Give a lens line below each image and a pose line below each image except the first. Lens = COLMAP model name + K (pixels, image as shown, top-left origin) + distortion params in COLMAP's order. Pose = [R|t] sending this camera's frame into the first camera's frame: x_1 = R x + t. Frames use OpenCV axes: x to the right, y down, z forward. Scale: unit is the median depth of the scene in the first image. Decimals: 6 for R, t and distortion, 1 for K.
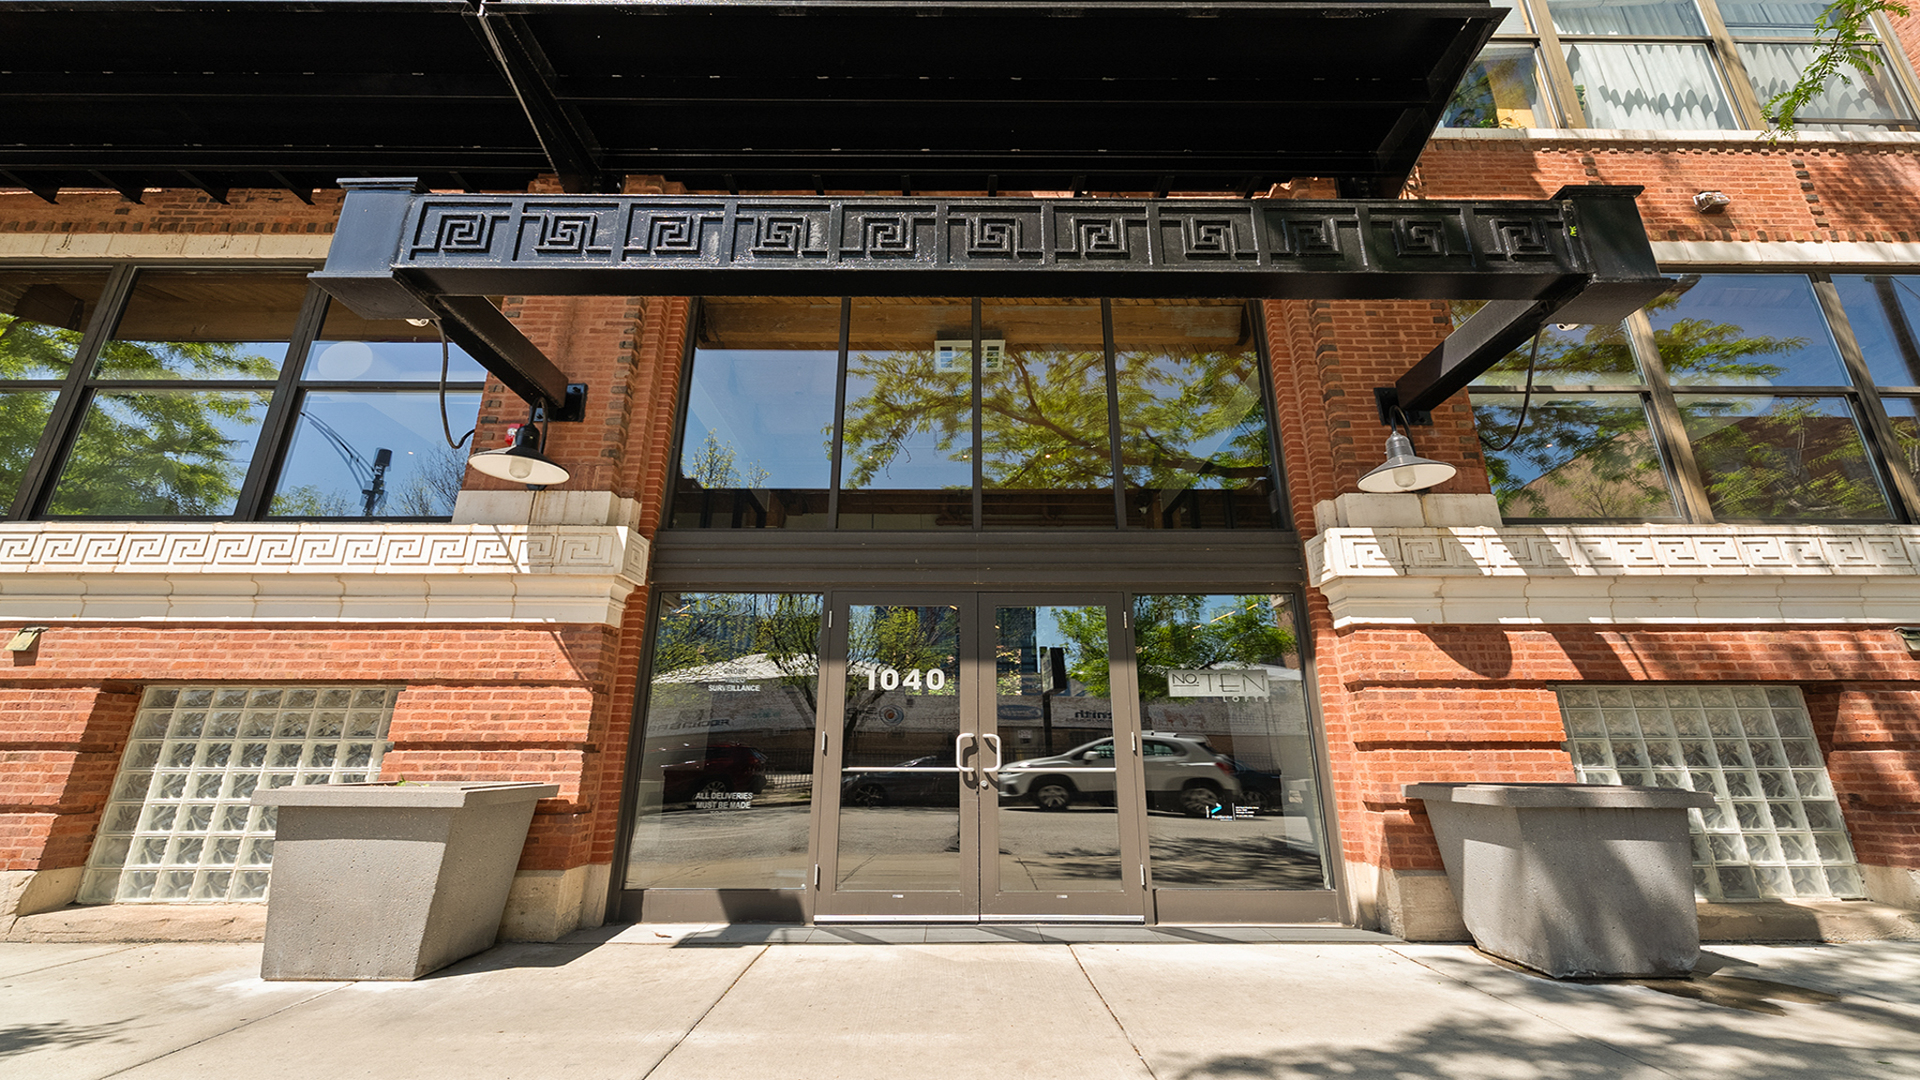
lens RADIAL K [[730.7, 0, 960.0], [0, 730.7, 540.0], [0, 0, 1]] dist [0.001389, 0.000245]
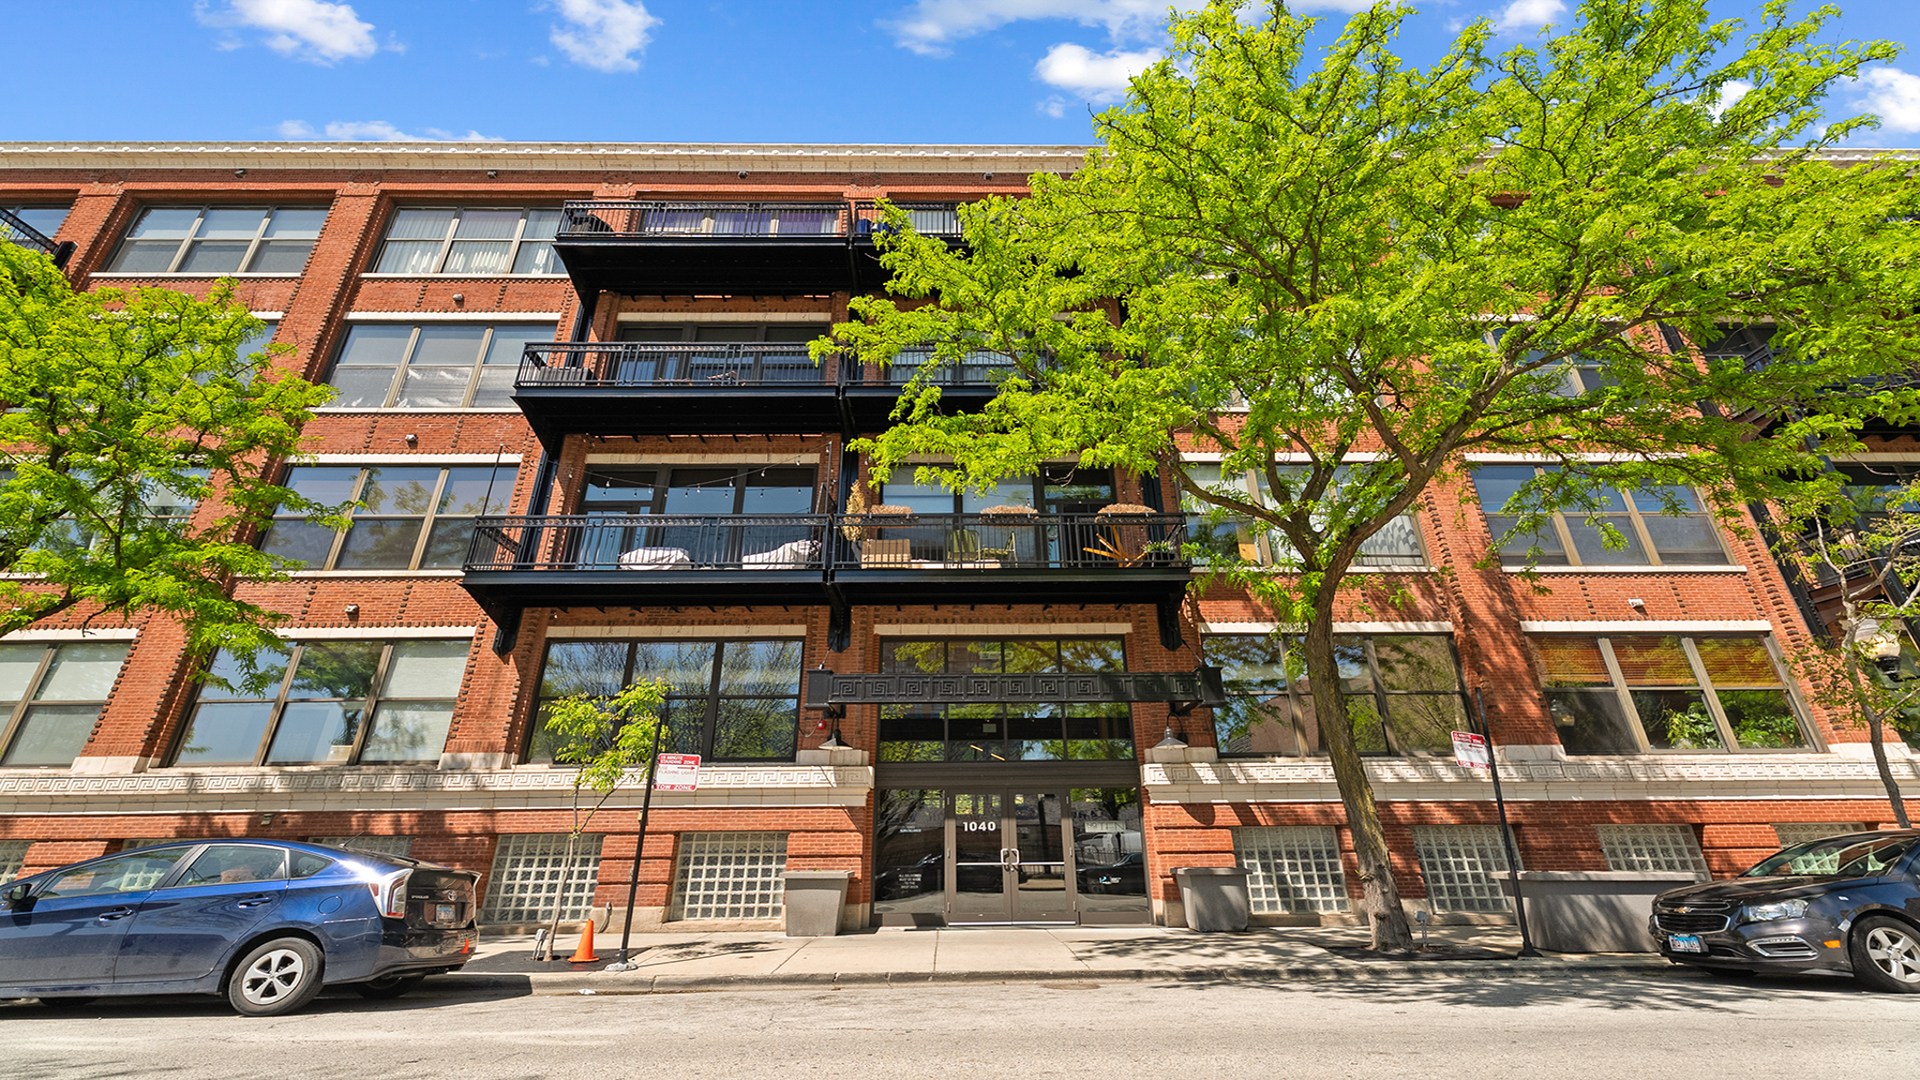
lens RADIAL K [[730.7, 0, 960.0], [0, 730.7, 540.0], [0, 0, 1]] dist [0.001389, 0.000245]
pose [[0.999933, -0.005500, 0.010179, -0.171375], [0.006693, 0.992620, -0.121084, -0.510401], [-0.009438, 0.121144, 0.992590, -1.698653]]
